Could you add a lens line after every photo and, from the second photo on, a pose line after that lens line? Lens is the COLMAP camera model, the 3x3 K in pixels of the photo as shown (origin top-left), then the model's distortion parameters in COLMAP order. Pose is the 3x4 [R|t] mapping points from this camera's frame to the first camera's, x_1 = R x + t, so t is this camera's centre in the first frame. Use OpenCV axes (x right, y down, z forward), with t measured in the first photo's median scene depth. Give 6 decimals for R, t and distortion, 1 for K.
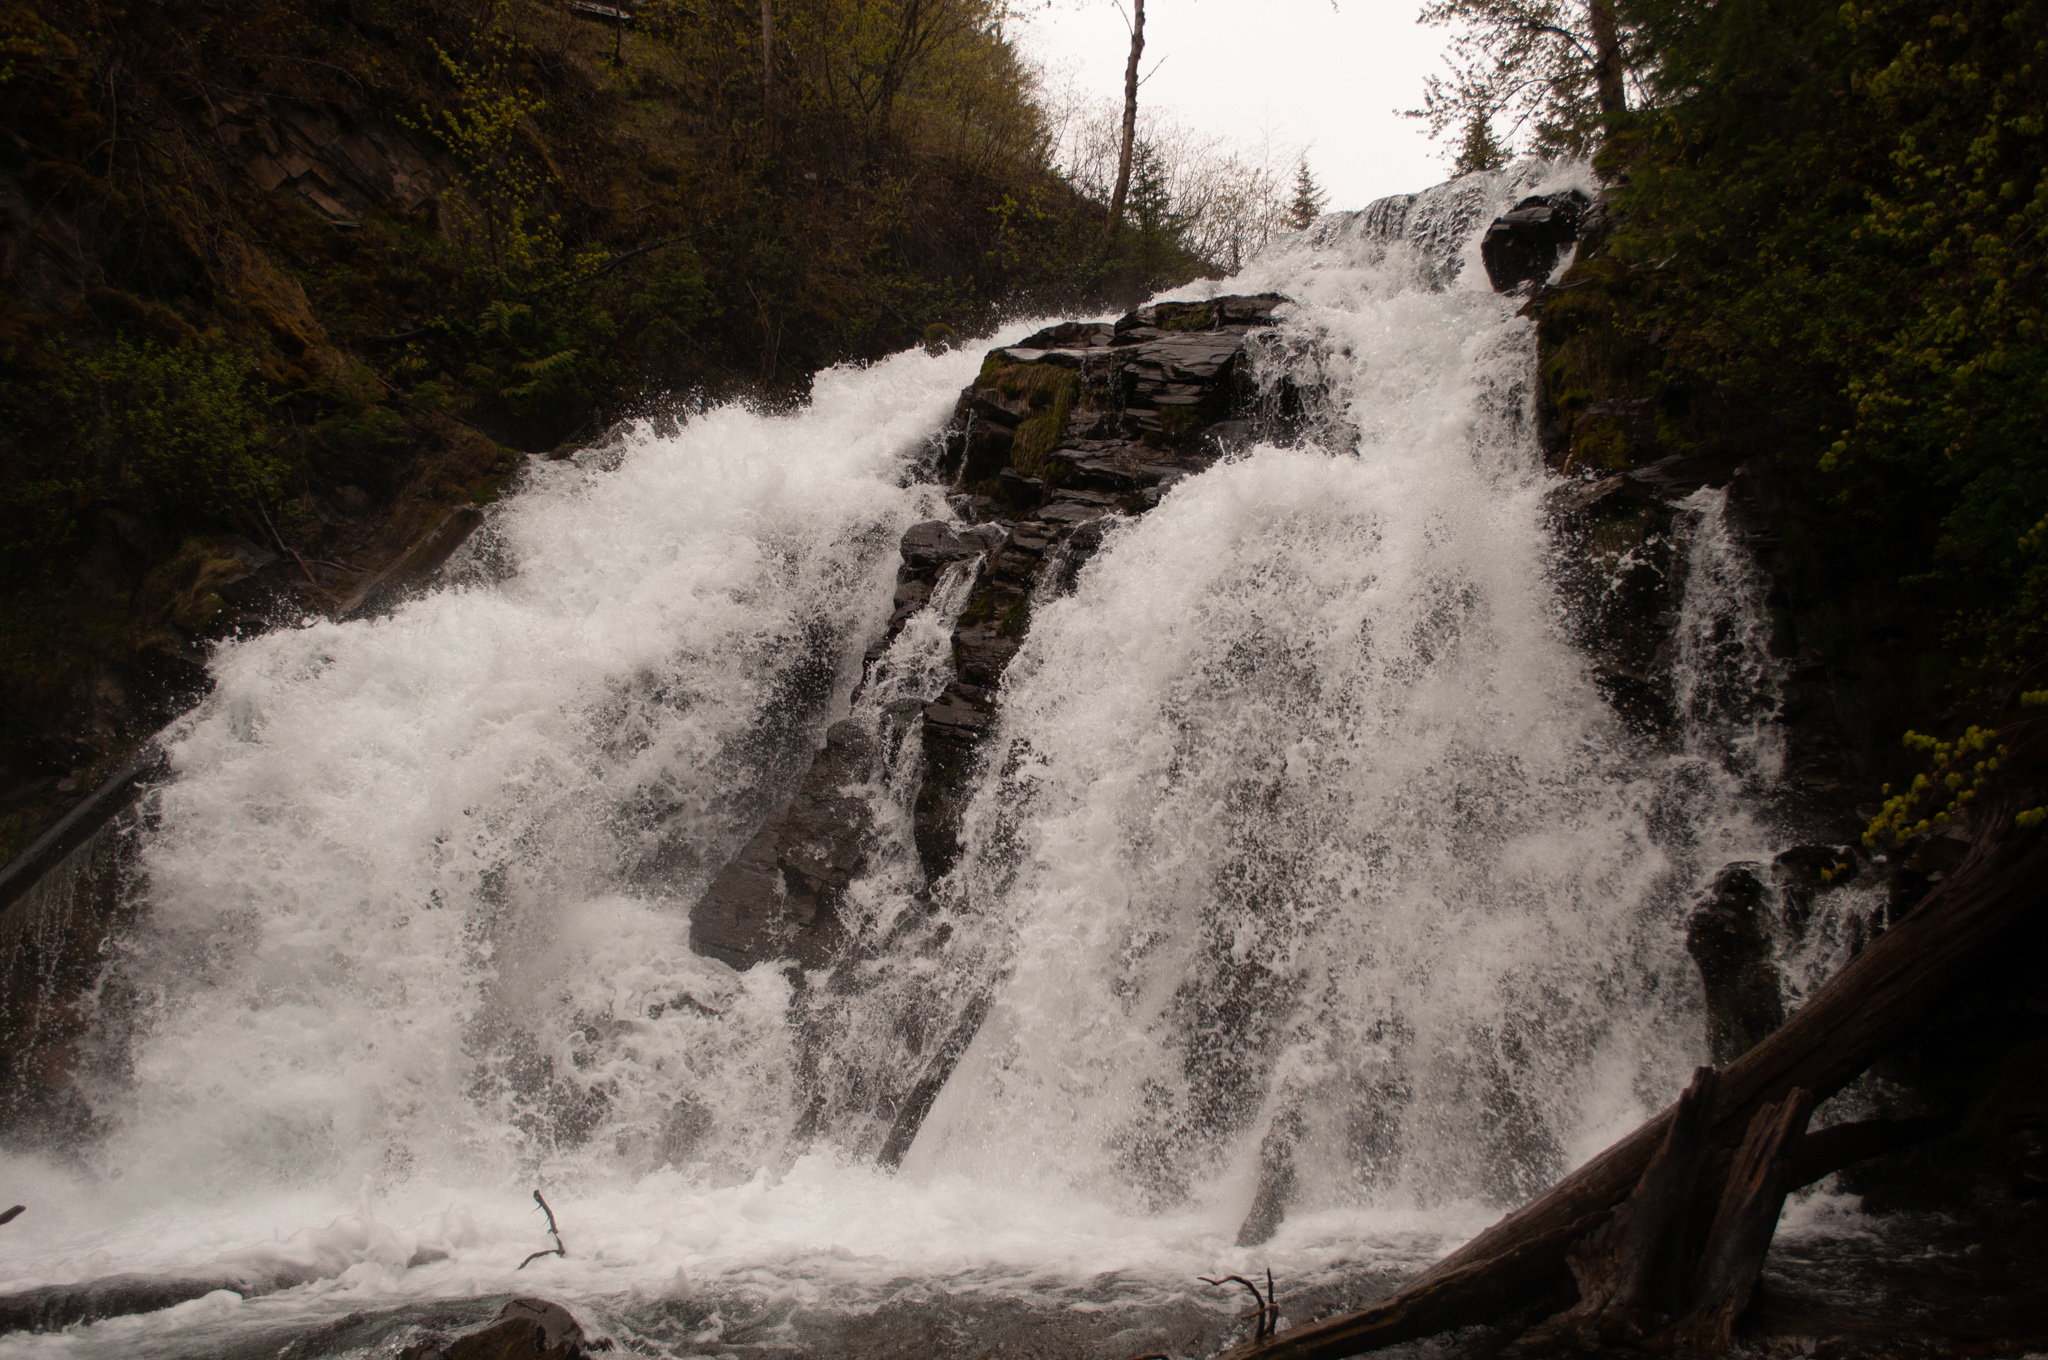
lens RADIAL K [[2035.6, 0, 1024.0], [0, 2035.6, 680.0], [0, 0, 1]] dist [-0.059721, 0.006583]
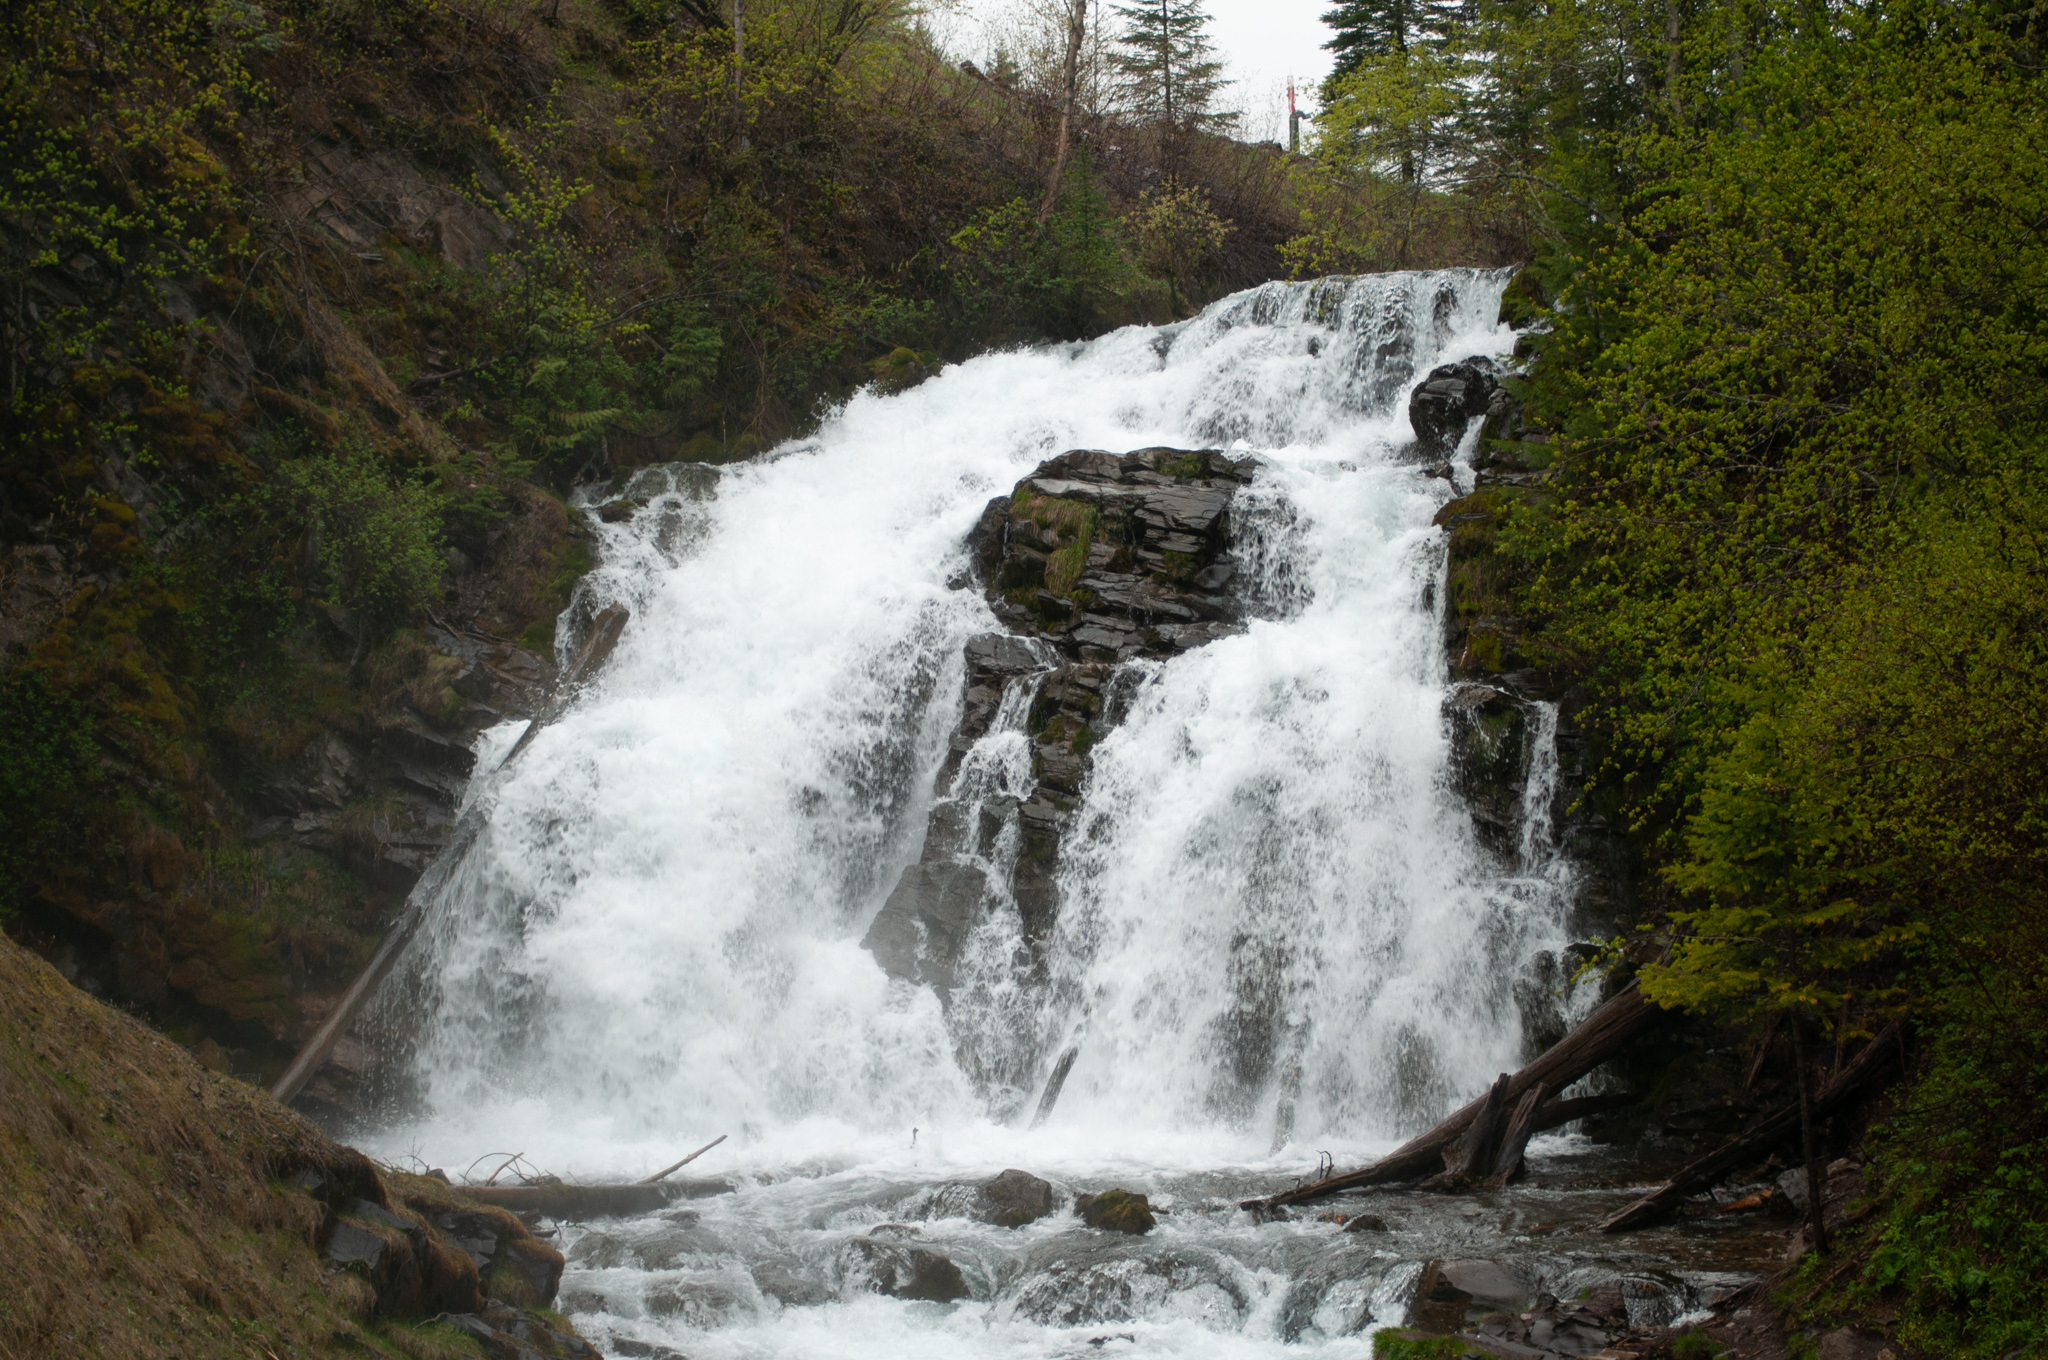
lens RADIAL K [[3768.0, 0, 1024.0], [0, 3768.0, 680.0], [0, 0, 1]] dist [0.014707, 0.044841]
pose [[0.989066, 0.019657, 0.146158, -0.354101], [-0.036123, 0.993178, 0.110876, -0.299402], [-0.142981, -0.114943, 0.983028, -1.304610]]
